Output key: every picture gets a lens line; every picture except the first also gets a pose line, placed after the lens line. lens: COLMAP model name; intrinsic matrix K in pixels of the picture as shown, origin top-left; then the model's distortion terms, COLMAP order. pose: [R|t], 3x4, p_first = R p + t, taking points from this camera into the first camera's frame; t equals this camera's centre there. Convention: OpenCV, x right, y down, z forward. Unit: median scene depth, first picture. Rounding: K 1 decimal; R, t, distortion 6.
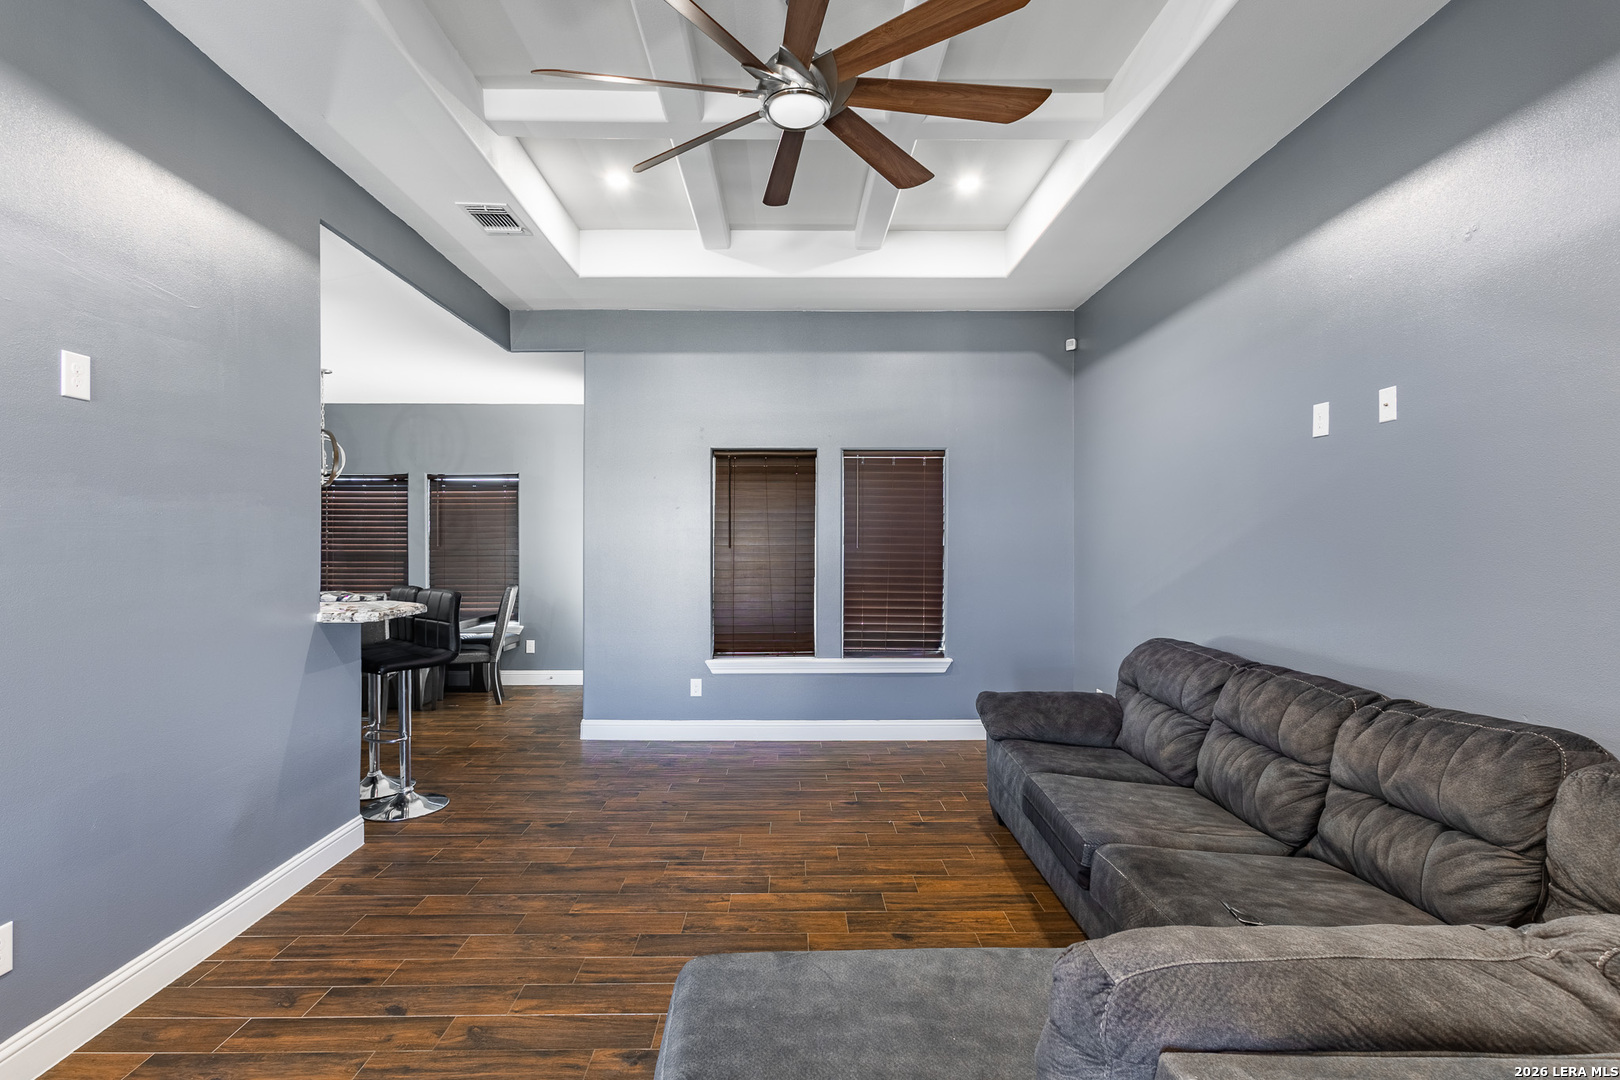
lens RADIAL K [[745.7, 0, 804.2], [0, 745.7, 541.9], [0, 0, 1]] dist [0.002146, 0.001092]
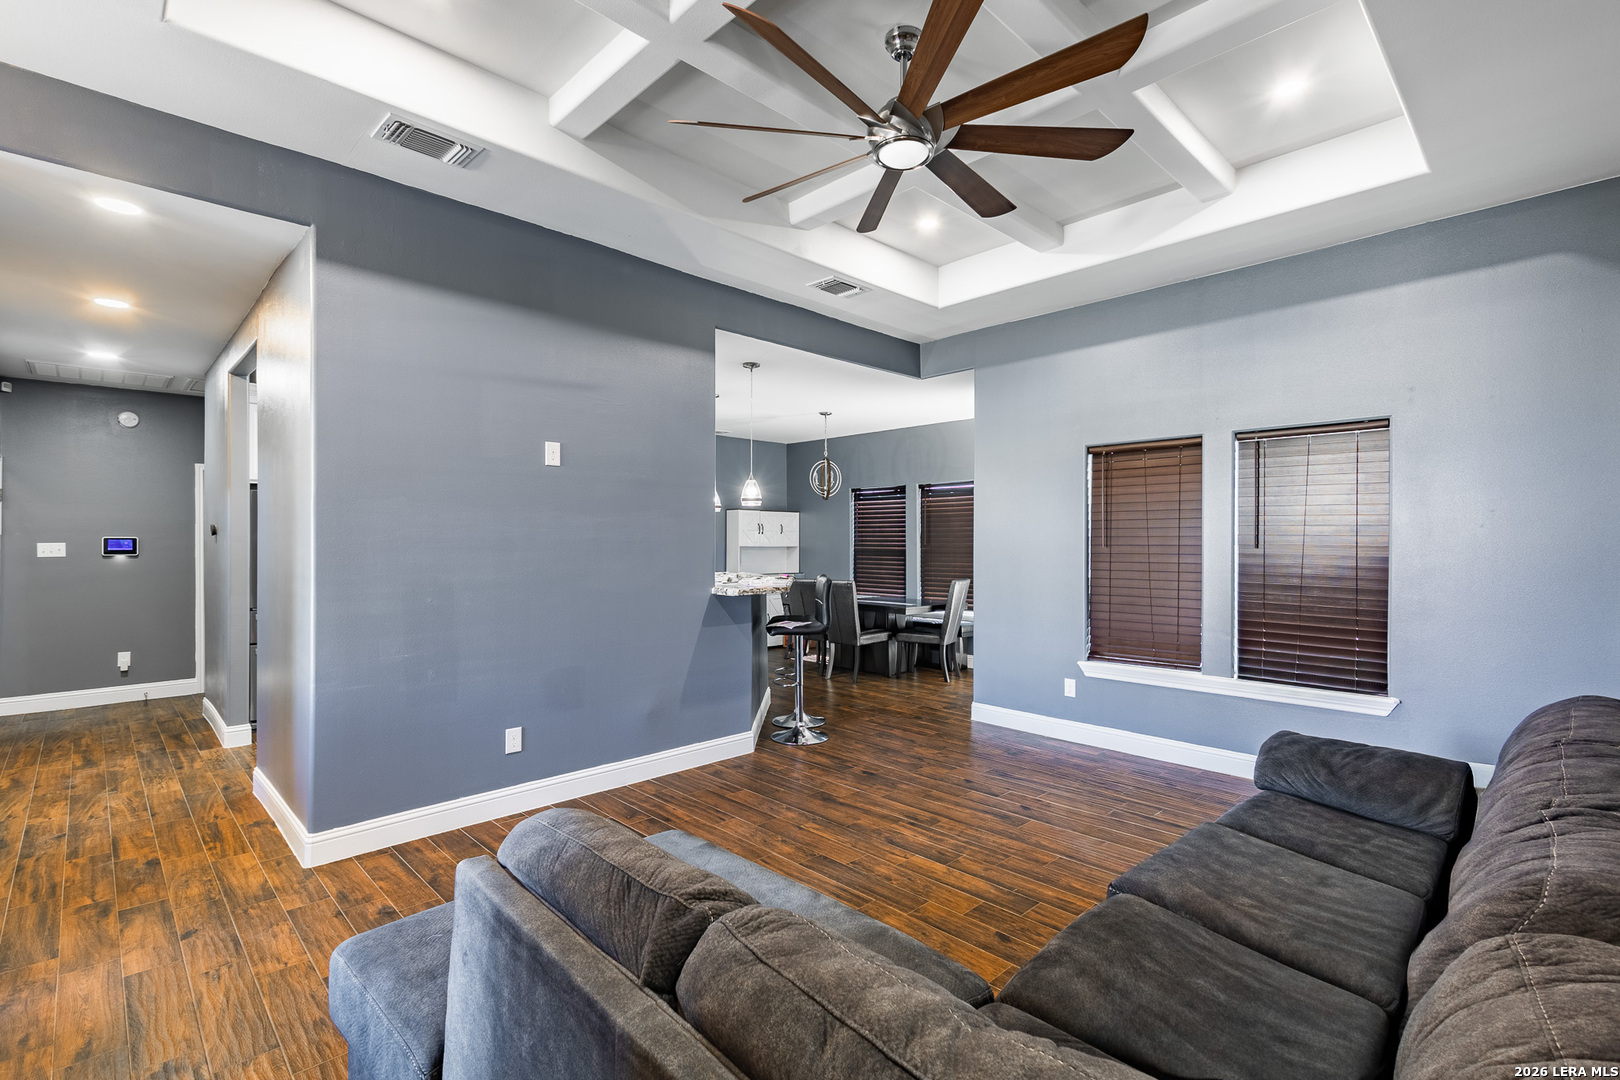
lens RADIAL K [[745.7, 0, 804.2], [0, 745.7, 541.9], [0, 0, 1]] dist [0.002146, 0.001092]
pose [[0.683629, 0.002388, -0.729826, 0.384346], [-0.001835, 0.999997, 0.001554, -0.000059], [0.729827, 0.000277, 0.683631, 0.070707]]
